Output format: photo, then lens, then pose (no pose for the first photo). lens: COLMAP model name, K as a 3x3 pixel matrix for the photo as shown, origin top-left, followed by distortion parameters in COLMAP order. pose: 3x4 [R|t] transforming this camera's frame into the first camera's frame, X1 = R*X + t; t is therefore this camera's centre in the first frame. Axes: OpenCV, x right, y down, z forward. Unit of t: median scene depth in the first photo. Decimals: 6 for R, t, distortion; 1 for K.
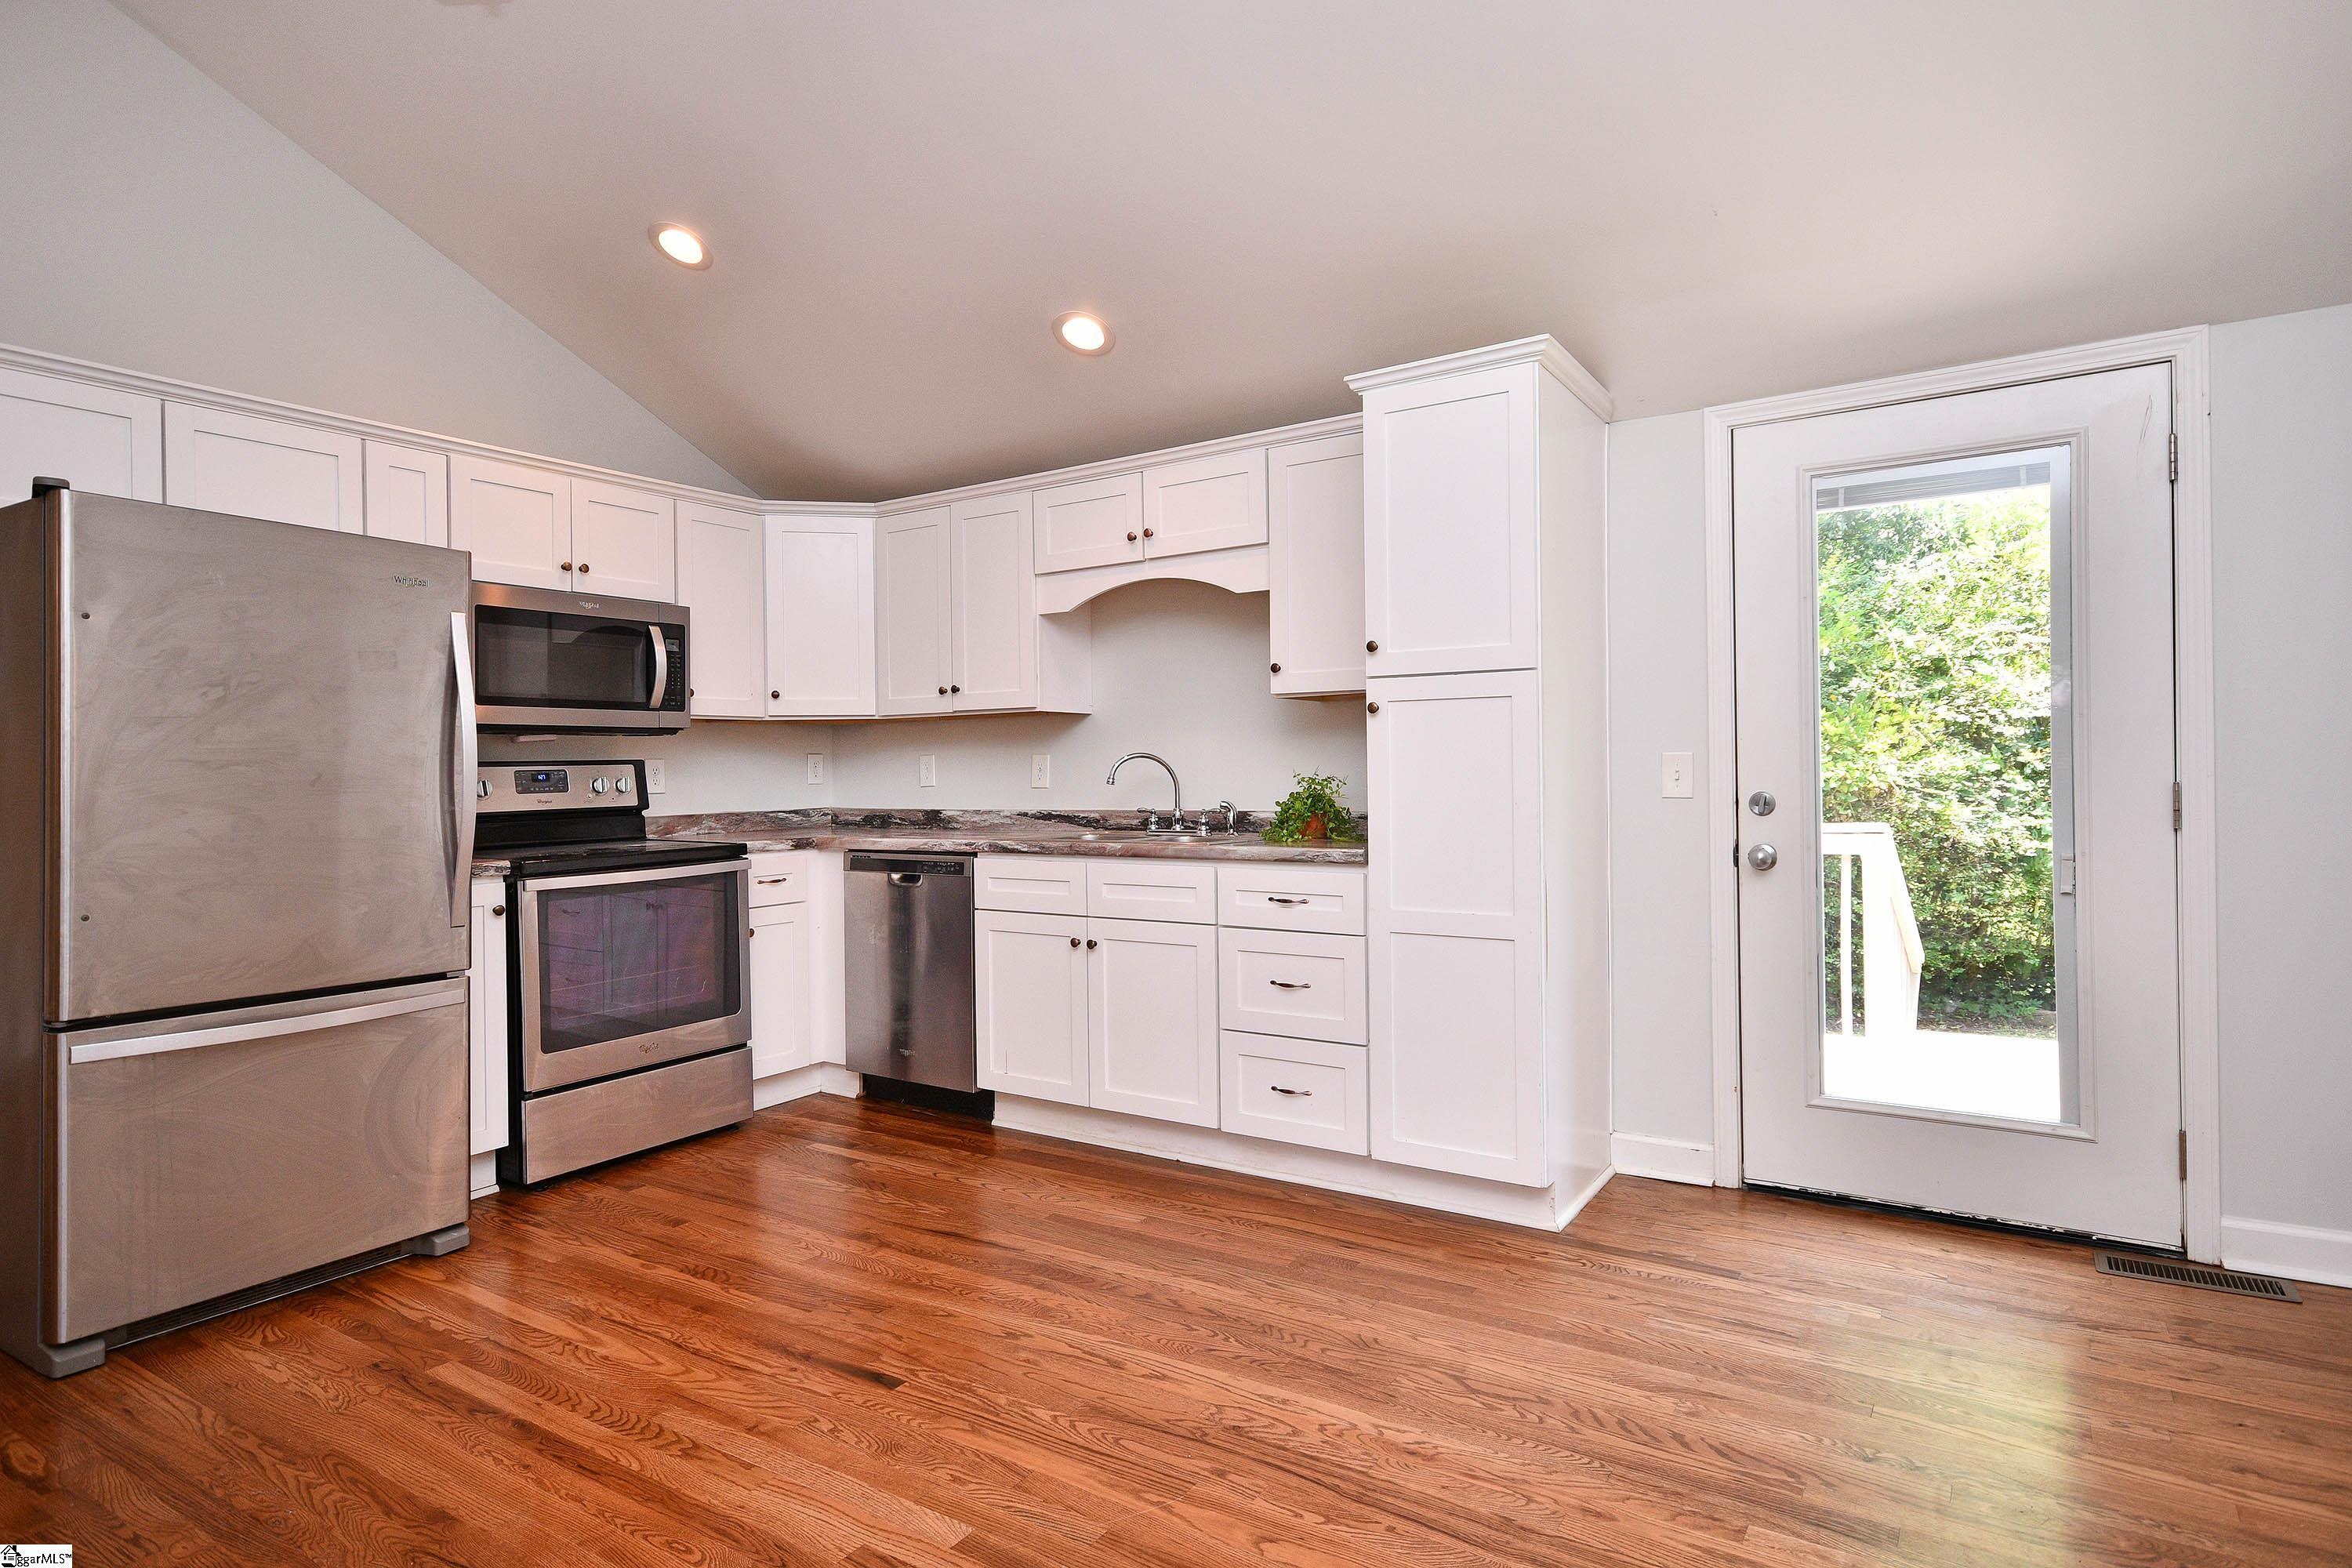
lens RADIAL K [[1273.6, 0, 1111.3], [0, 1273.6, 806.0], [0, 0, 1]] dist [0.008286, 0.003354]
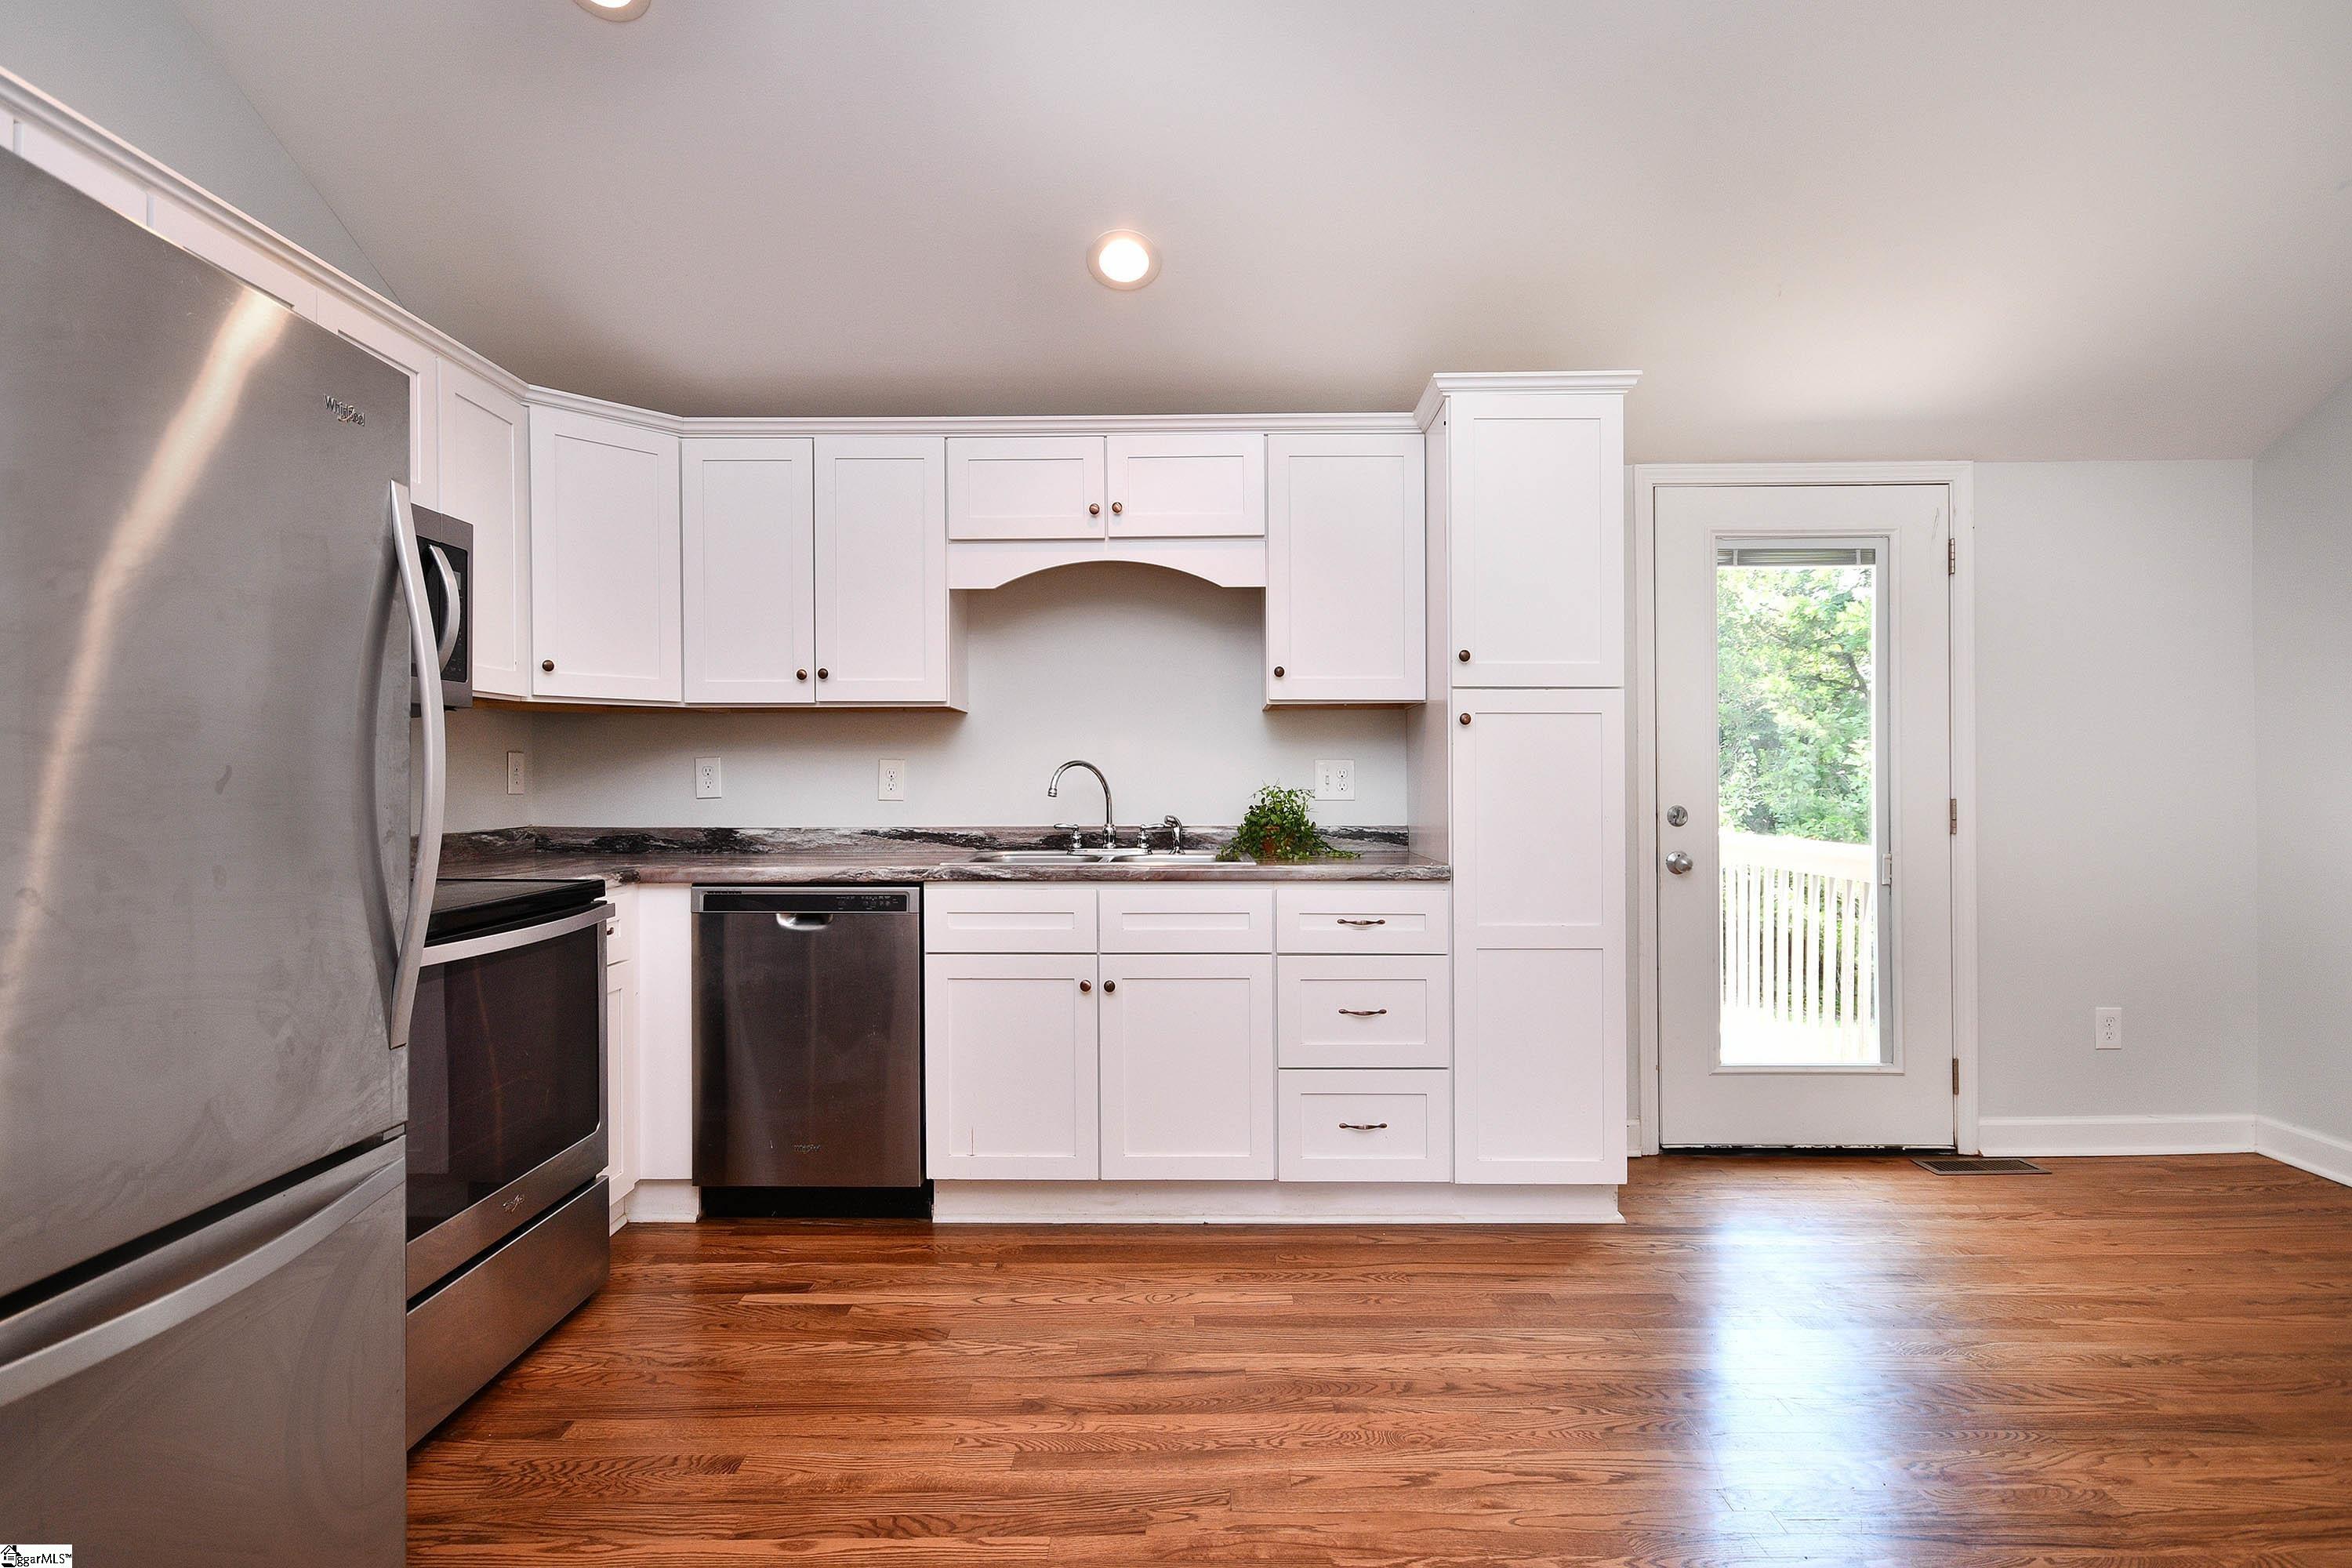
lens RADIAL K [[1236.3, 0, 1209.1], [0, 1236.3, 815.7], [0, 0, 1]] dist [0.008042, -0.000404]
pose [[0.827432, -0.003412, 0.561556, -0.420981], [0.005274, 0.999985, -0.001694, -0.002374], [-0.561541, 0.004363, 0.827437, 0.286708]]
